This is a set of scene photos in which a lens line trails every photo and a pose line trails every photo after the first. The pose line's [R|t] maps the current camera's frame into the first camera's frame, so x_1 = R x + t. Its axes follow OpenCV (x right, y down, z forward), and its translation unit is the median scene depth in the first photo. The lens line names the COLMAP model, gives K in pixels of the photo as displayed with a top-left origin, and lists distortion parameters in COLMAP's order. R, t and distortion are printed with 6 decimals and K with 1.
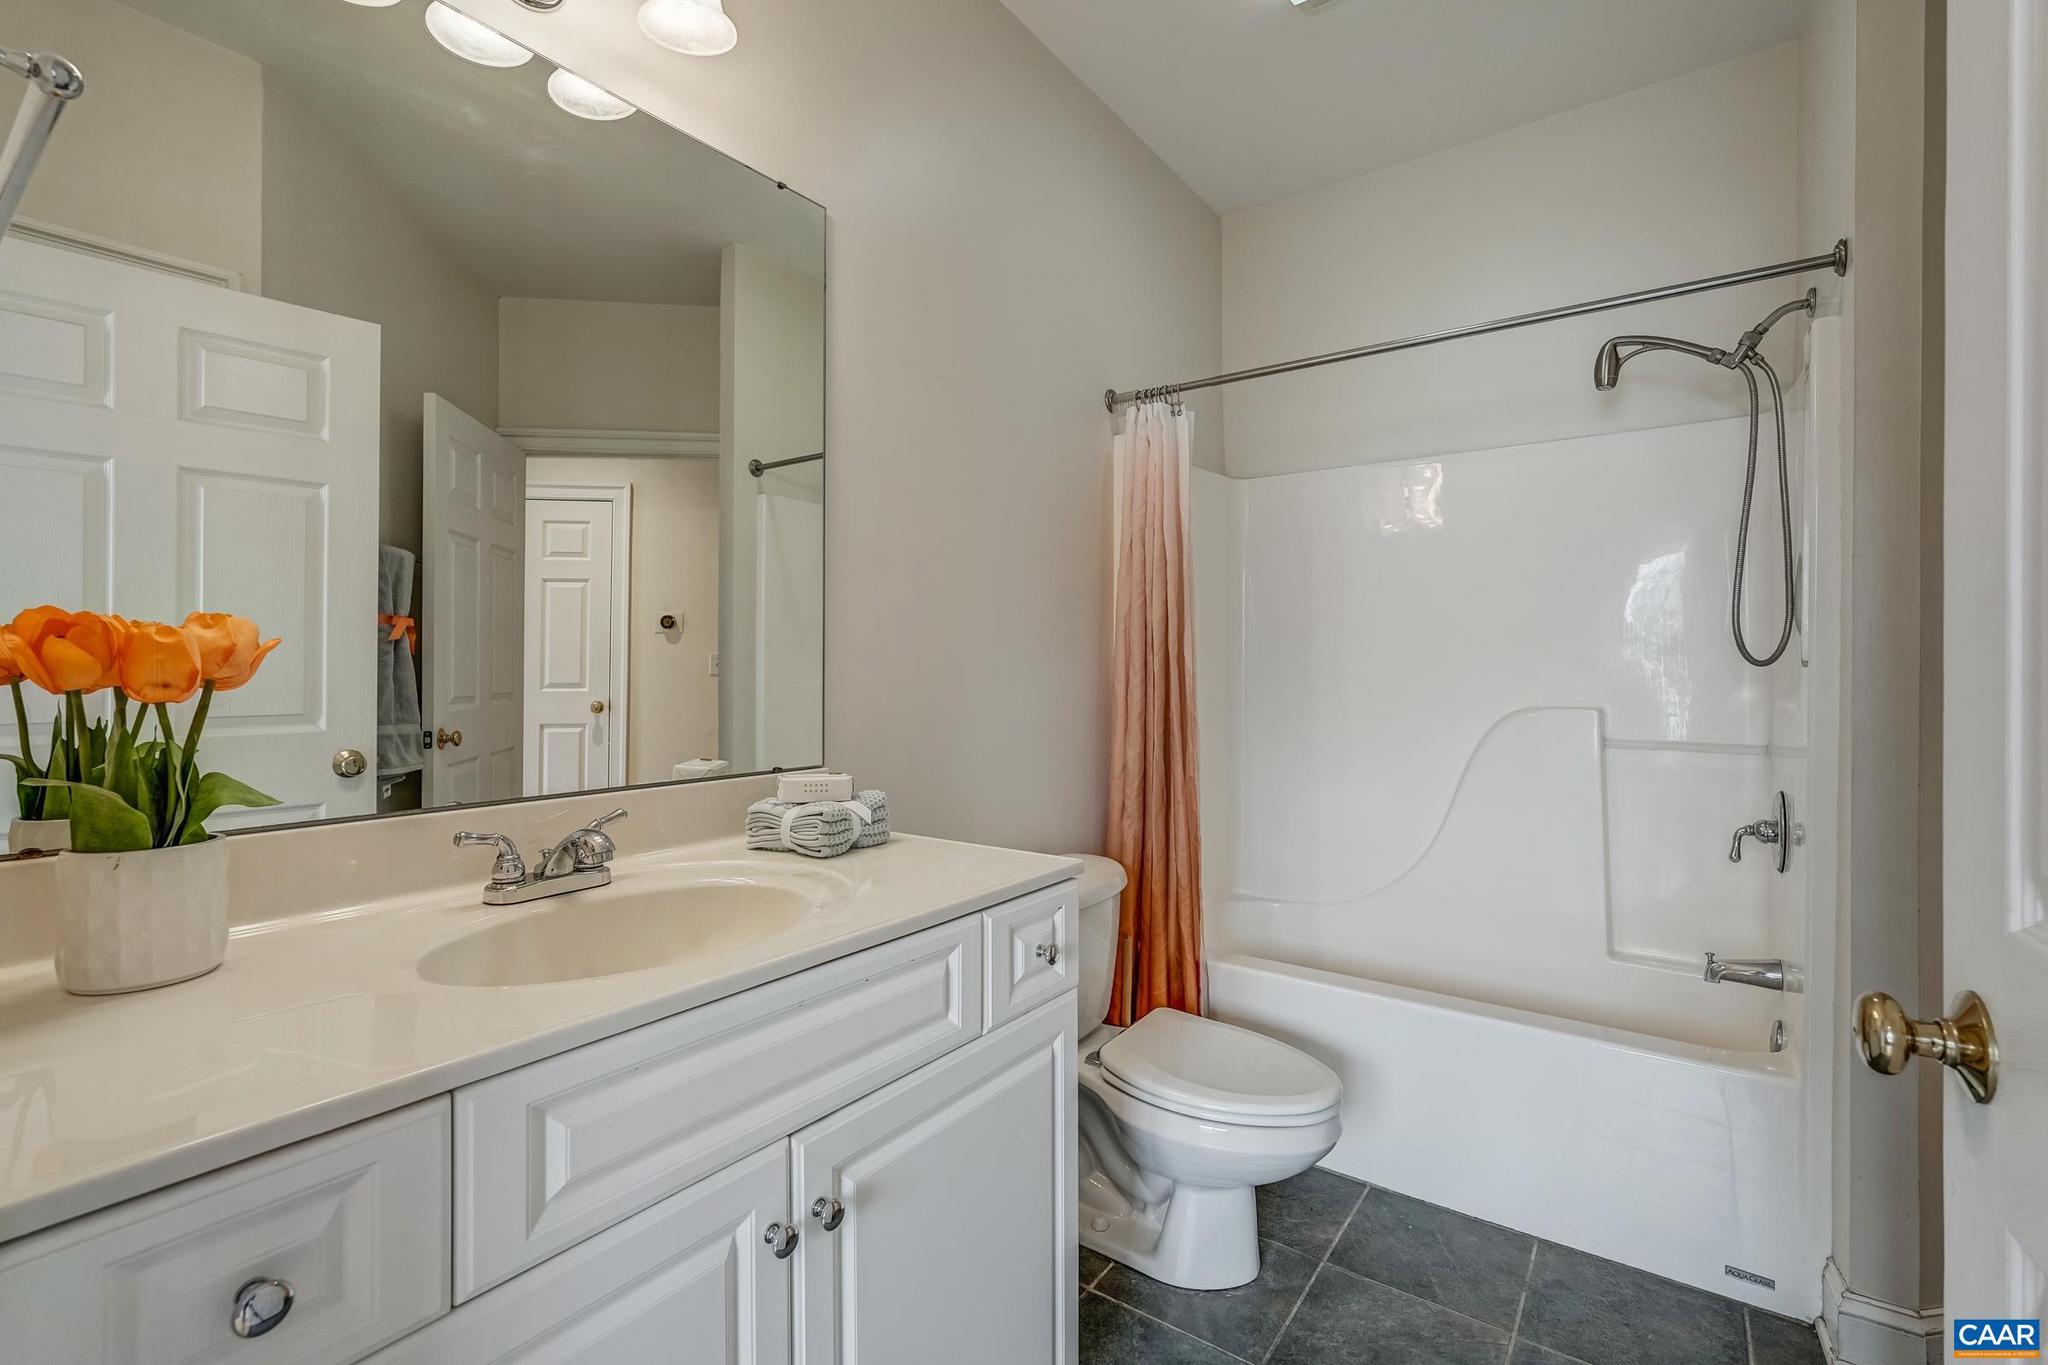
lens RADIAL K [[903.1, 0, 1026.5], [0, 903.1, 674.0], [0, 0, 1]] dist [-0.010053, 0.002686]
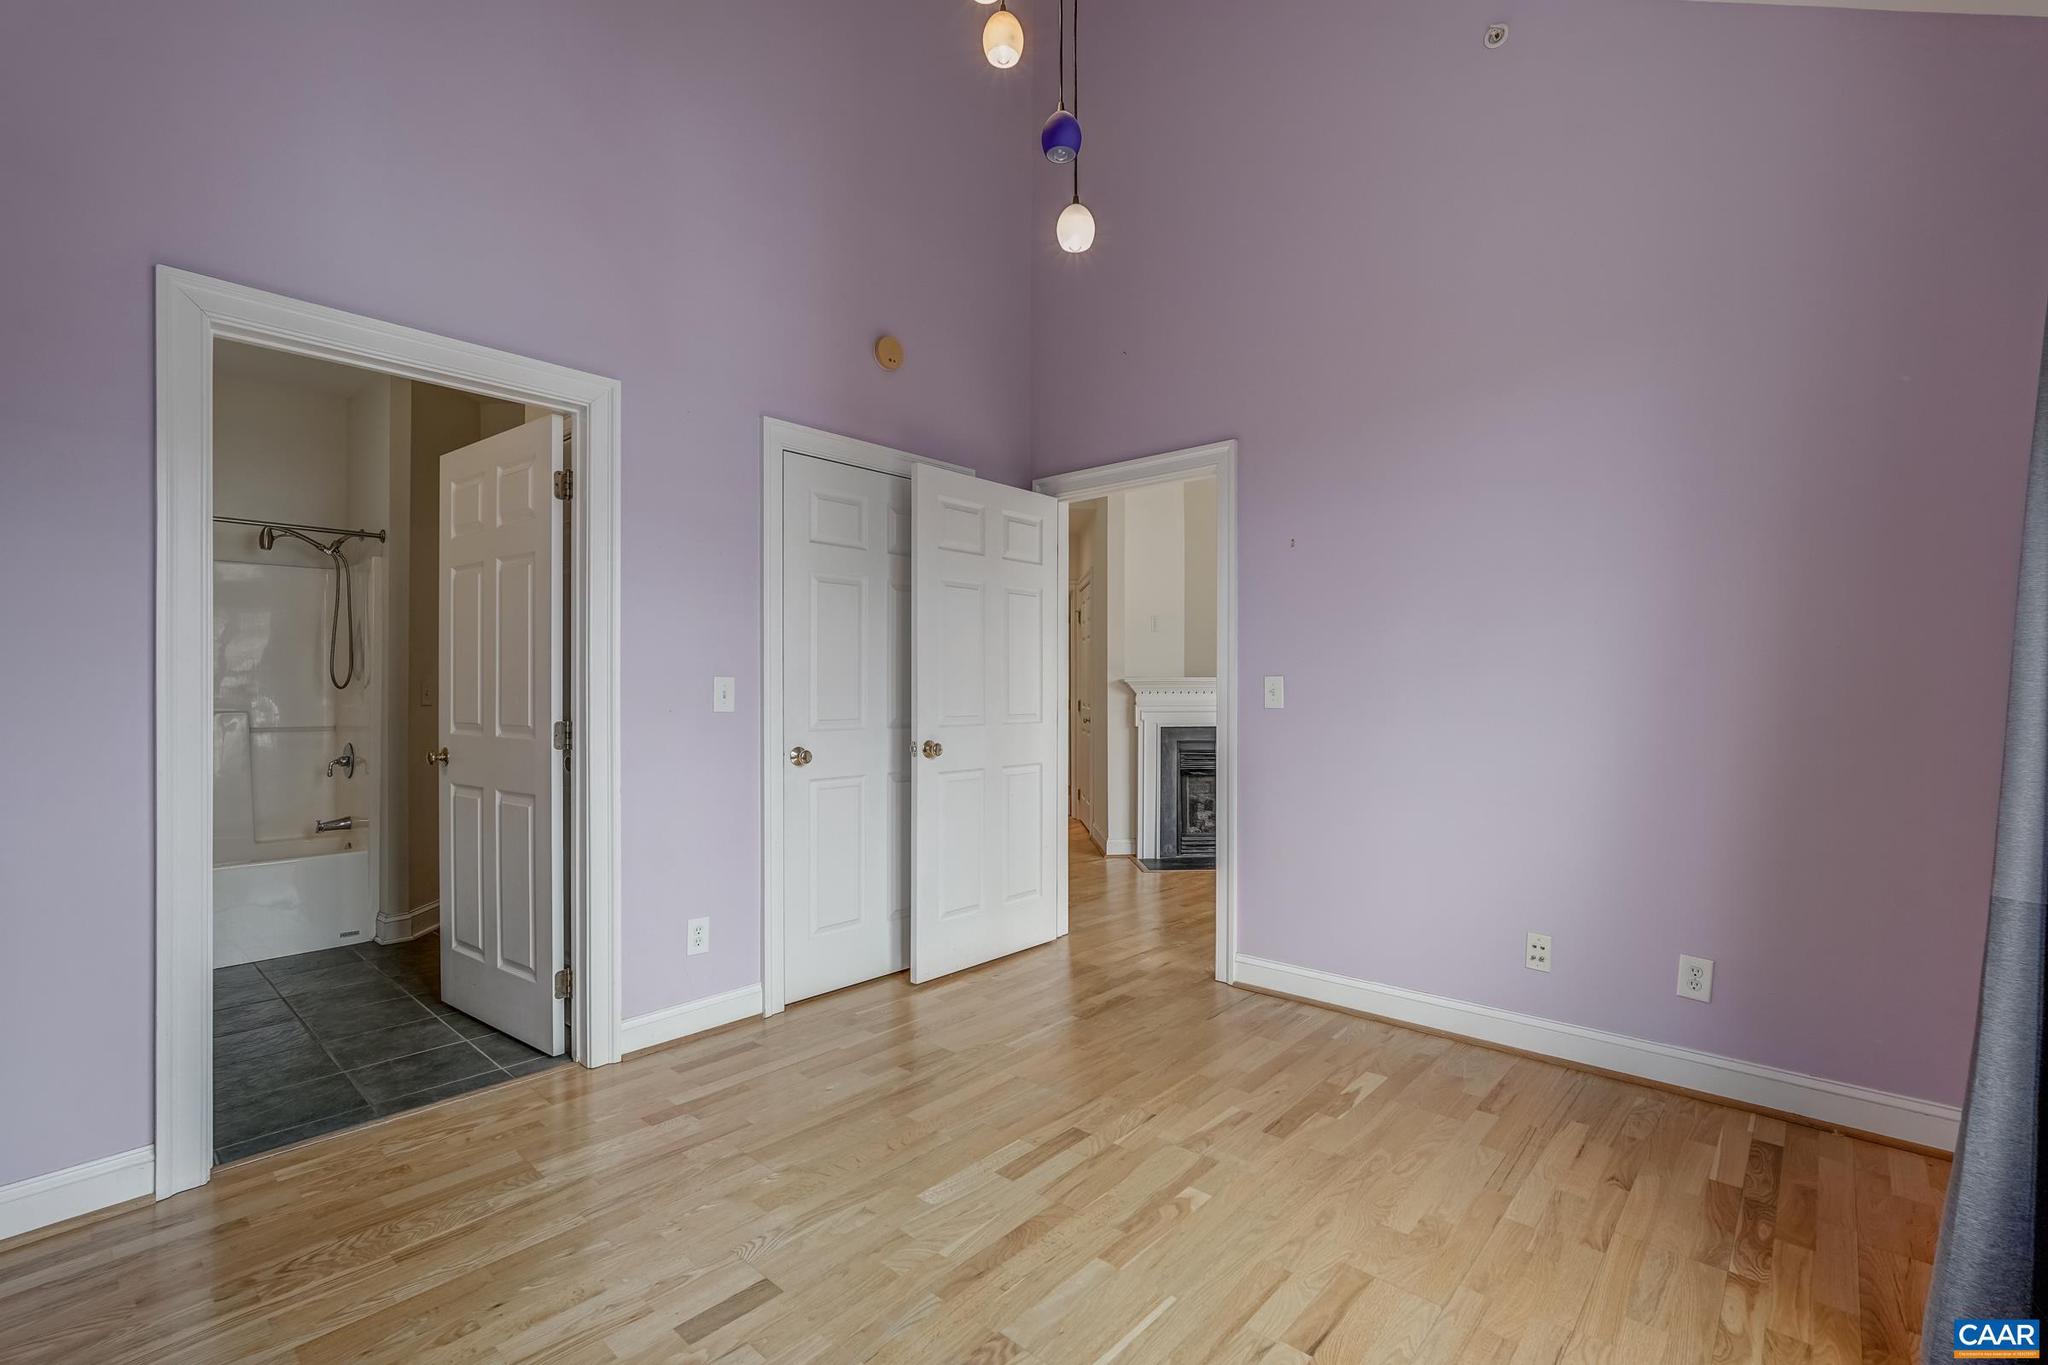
lens RADIAL K [[903.1, 0, 1025.2], [0, 903.1, 672.4], [0, 0, 1]] dist [-0.010053, 0.002686]
pose [[0.118354, 0.009695, 0.992924, -1.198537], [0.008153, 0.999909, -0.010735, -0.011452], [-0.992938, 0.009366, 0.118264, -0.957109]]
